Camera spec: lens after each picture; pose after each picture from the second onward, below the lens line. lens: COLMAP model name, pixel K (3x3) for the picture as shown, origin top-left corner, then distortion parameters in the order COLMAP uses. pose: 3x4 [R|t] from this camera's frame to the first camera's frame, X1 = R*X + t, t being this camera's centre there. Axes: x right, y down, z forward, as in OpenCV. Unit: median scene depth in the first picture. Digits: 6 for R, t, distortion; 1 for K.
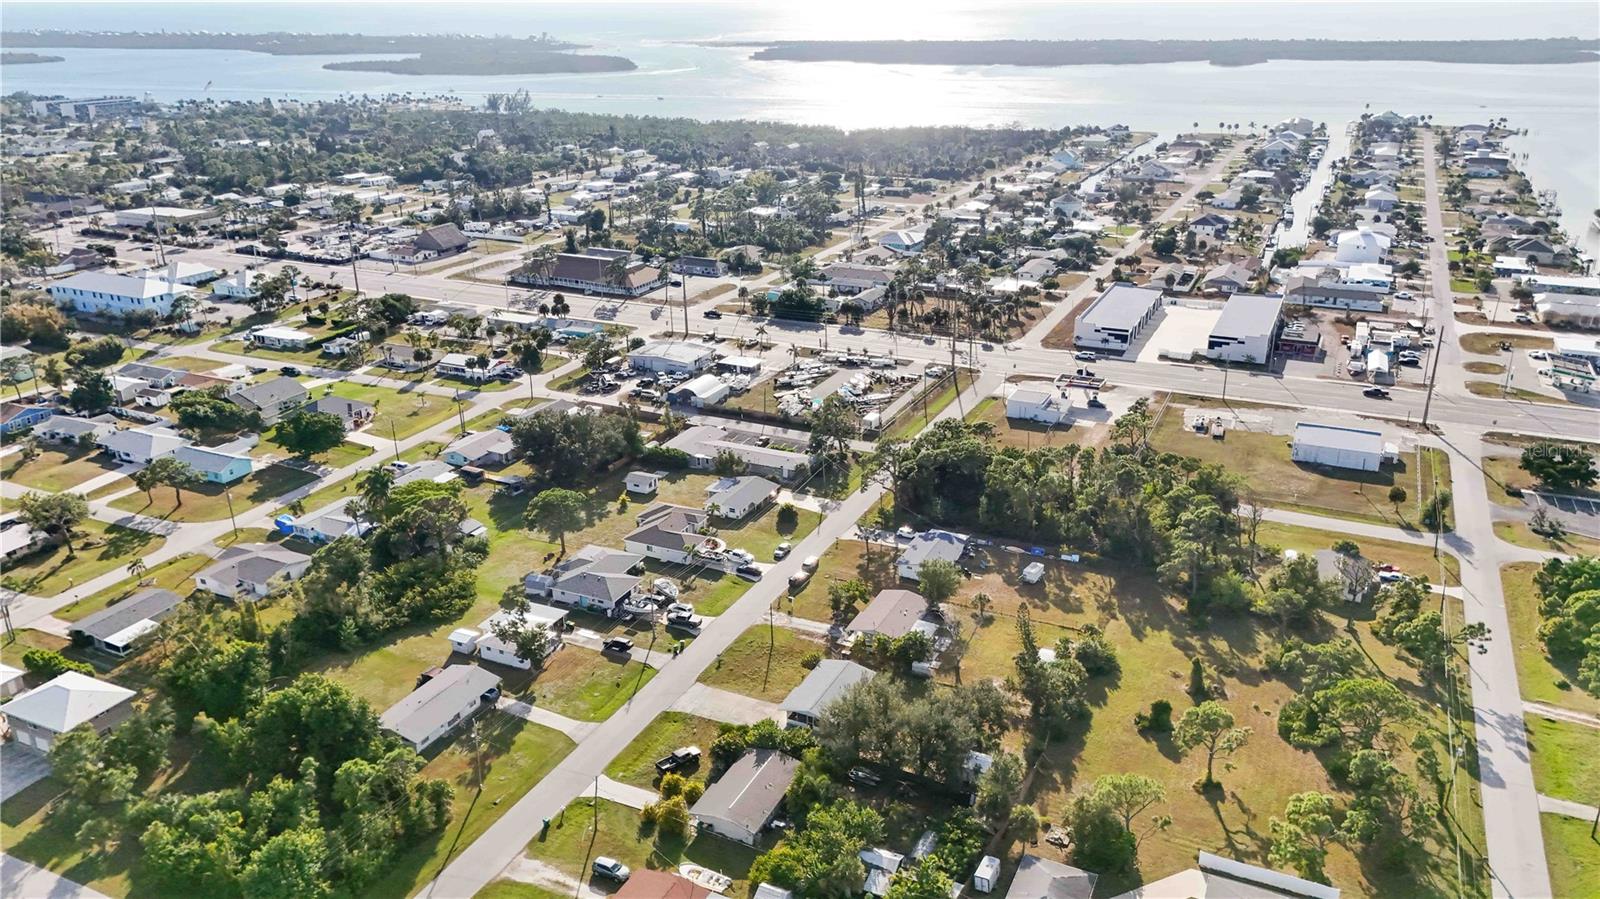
lens RADIAL K [[1171.3, 0, 800.0], [0, 1171.3, 449.5], [0, 0, 1]] dist [0.077844, -0.083523]
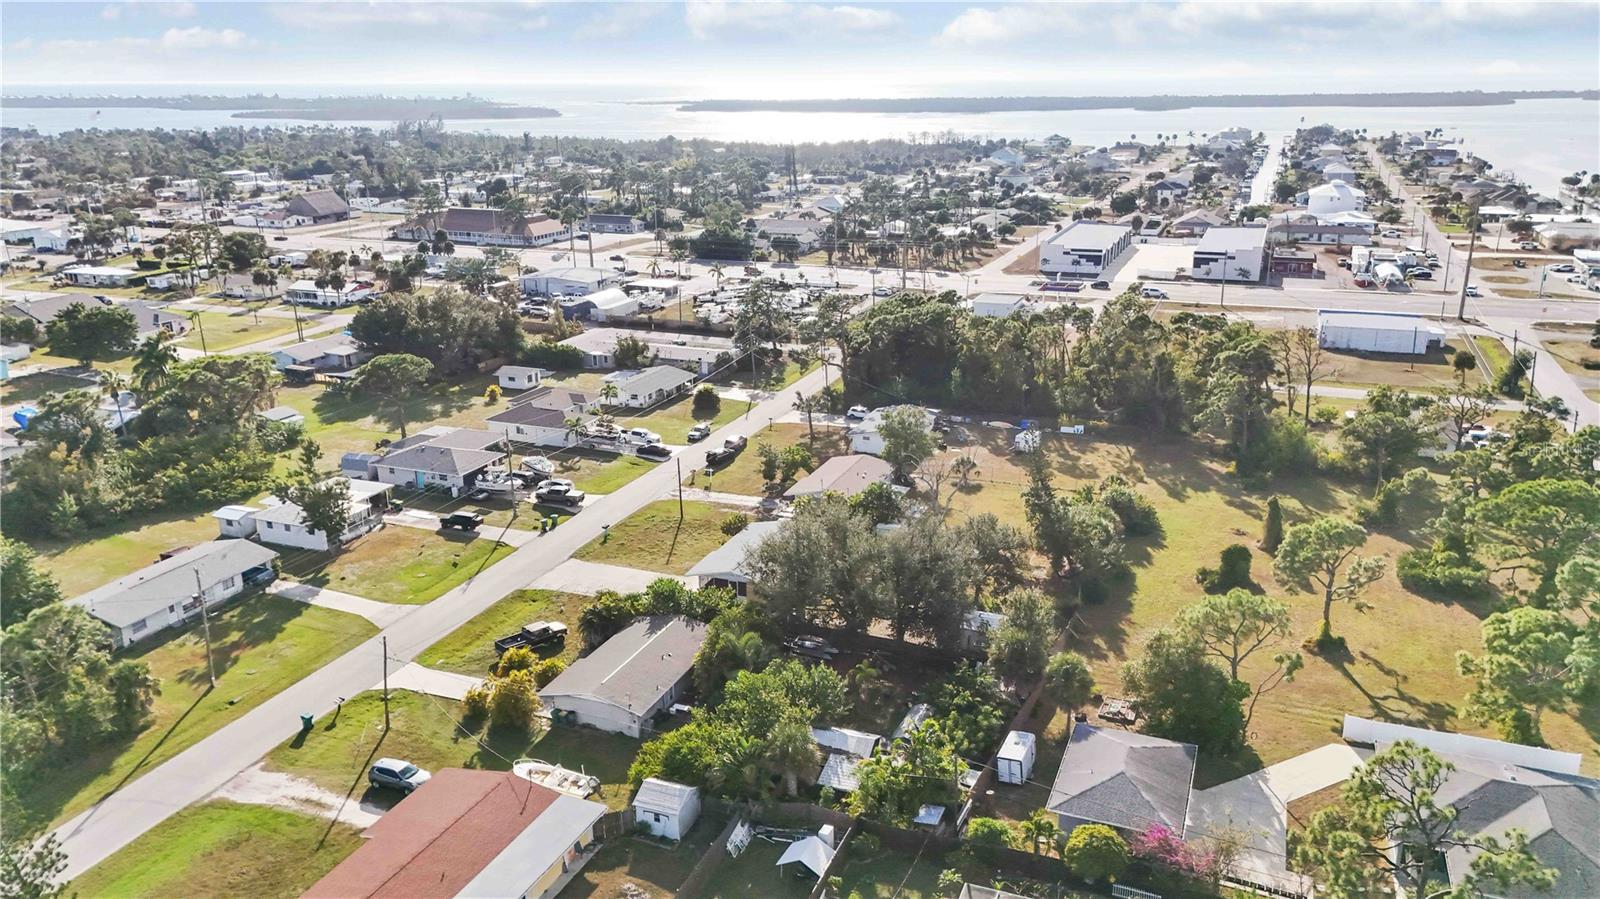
lens RADIAL K [[1171.3, 0, 800.0], [0, 1171.3, 449.5], [0, 0, 1]] dist [0.077844, -0.083523]
pose [[0.998343, -0.020027, 0.053942, 0.008286], [0.023358, 0.997812, -0.061844, 0.127625], [-0.052585, 0.063001, 0.996627, 0.207912]]
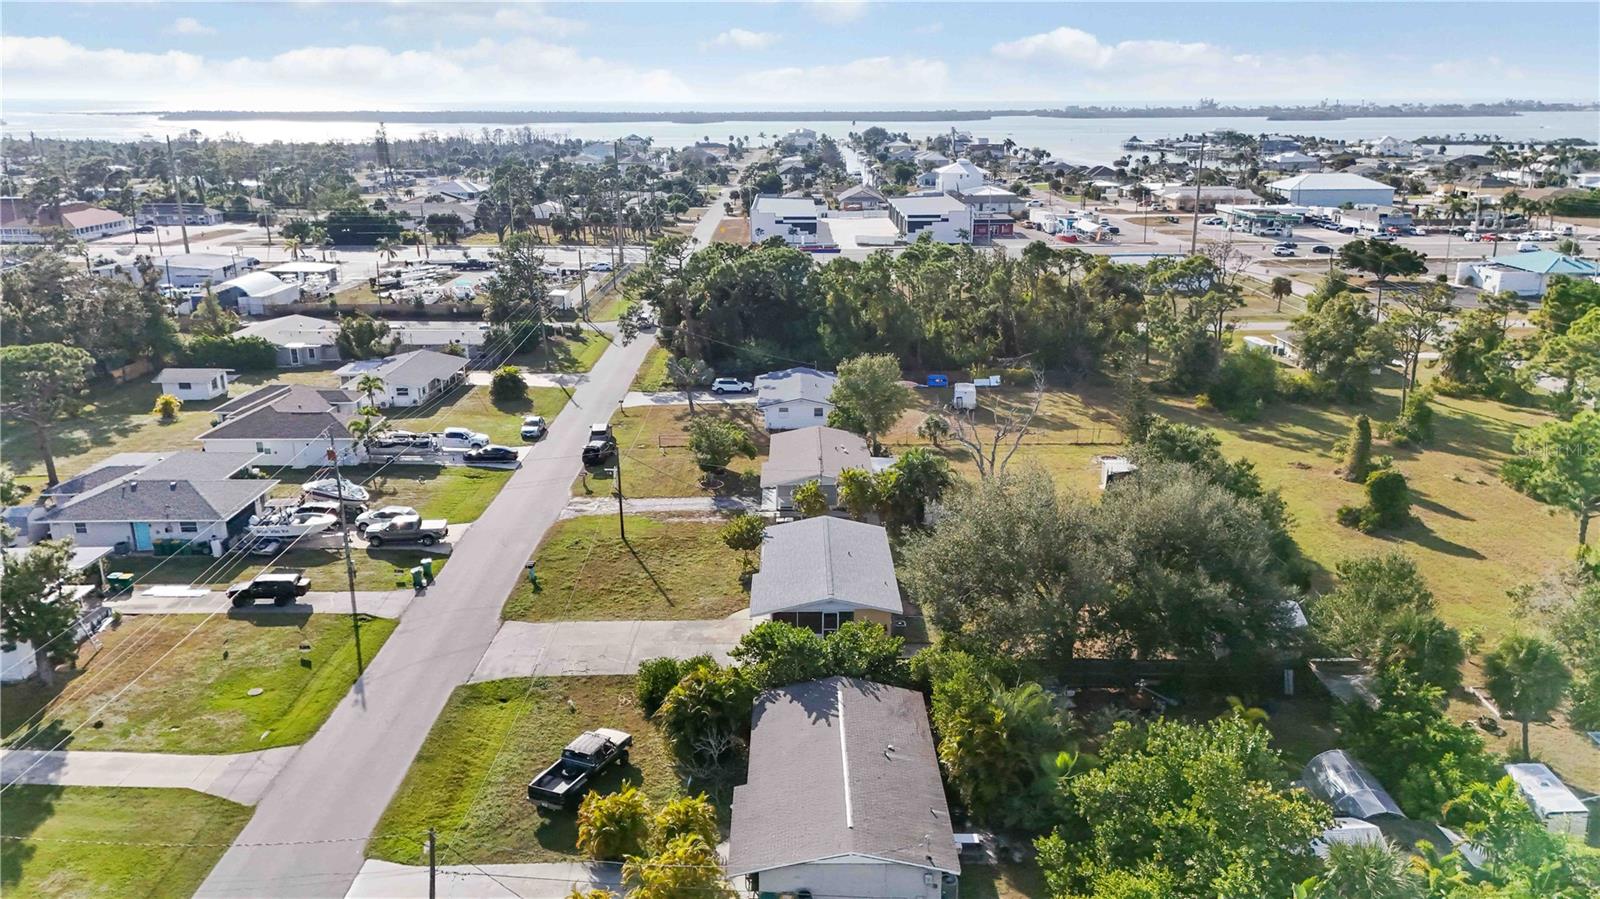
lens RADIAL K [[1171.3, 0, 800.0], [0, 1171.3, 449.5], [0, 0, 1]] dist [0.077844, -0.083523]
pose [[0.900404, -0.119596, 0.418293, -0.115500], [0.152322, 0.987278, -0.045606, 0.122251], [-0.407517, 0.104780, 0.907167, 0.399397]]
